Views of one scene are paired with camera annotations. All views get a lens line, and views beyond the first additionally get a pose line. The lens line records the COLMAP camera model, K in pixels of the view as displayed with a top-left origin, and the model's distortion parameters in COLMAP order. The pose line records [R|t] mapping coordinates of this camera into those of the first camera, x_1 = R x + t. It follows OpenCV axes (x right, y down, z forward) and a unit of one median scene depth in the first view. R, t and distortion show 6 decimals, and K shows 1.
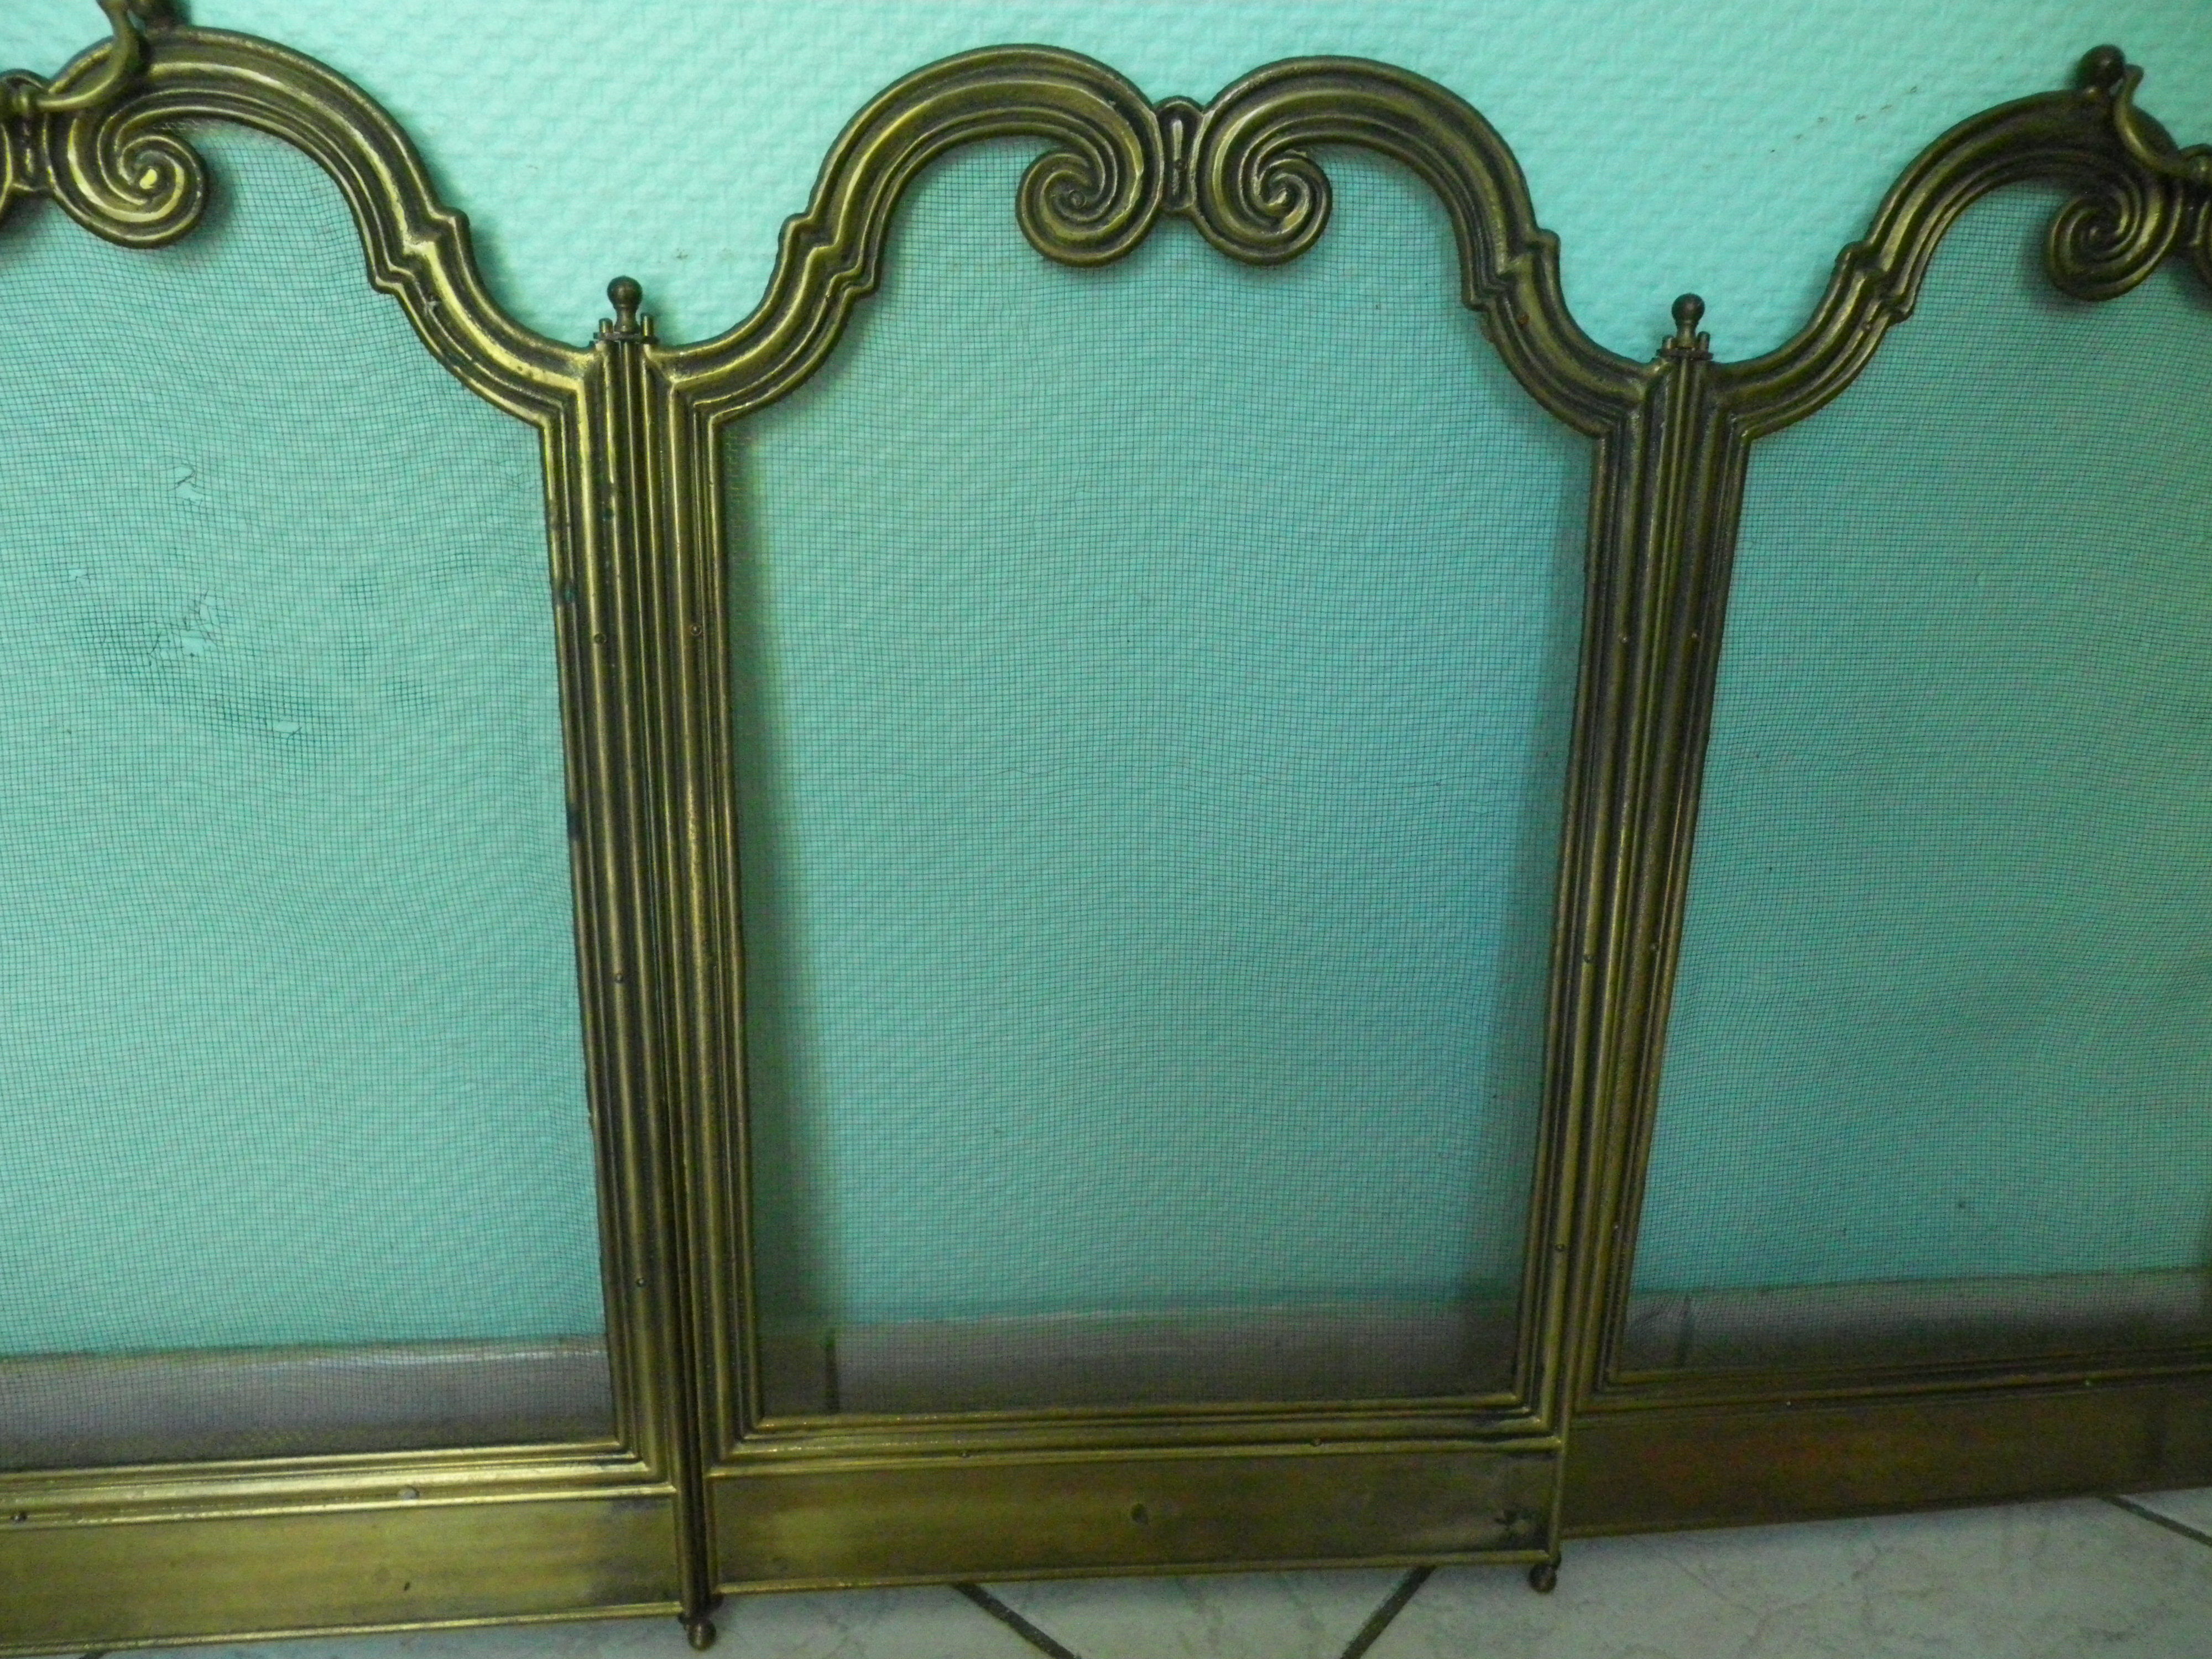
lens RADIAL K [[1651.8, 0, 1106.0], [0, 1651.8, 829.5], [0, 0, 1]] dist [-0.020589, 0.008334]
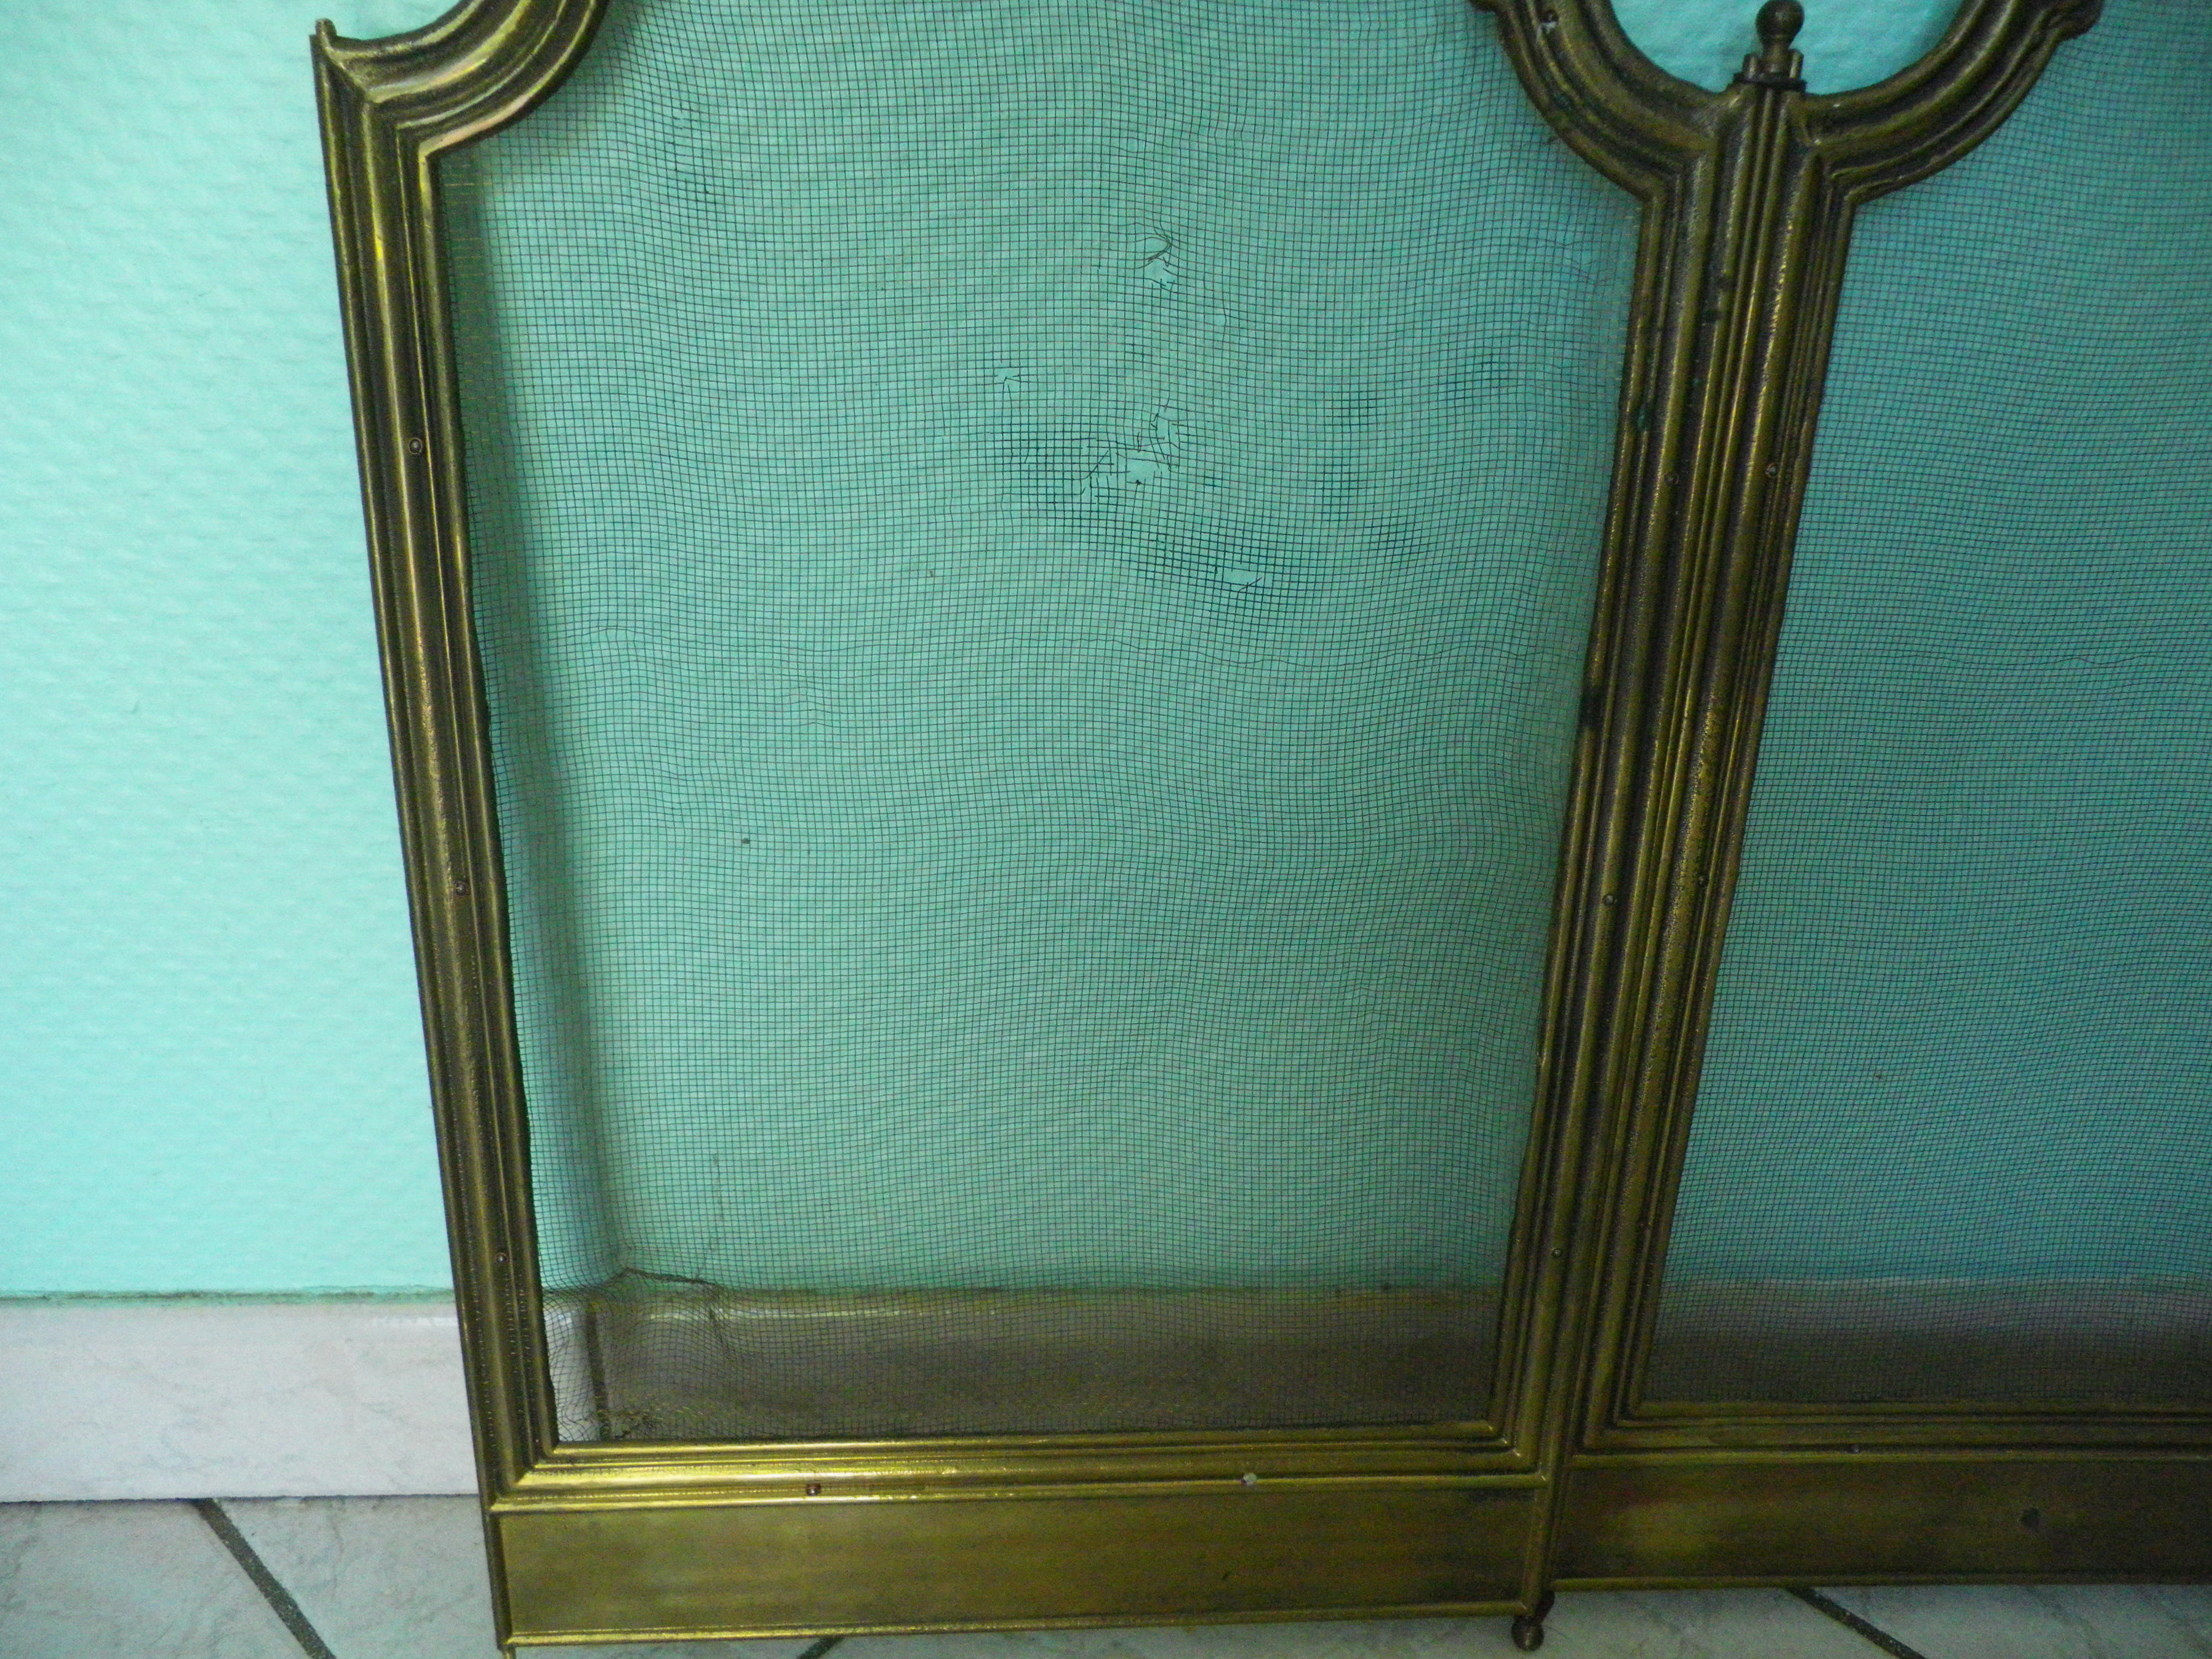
lens RADIAL K [[1651.8, 0, 1106.0], [0, 1651.8, 829.5], [0, 0, 1]] dist [-0.020589, 0.008334]
pose [[0.999073, 0.033330, -0.027247, -0.536575], [-0.030592, 0.994971, 0.095380, -0.015114], [0.030289, -0.094458, 0.995068, 0.189342]]
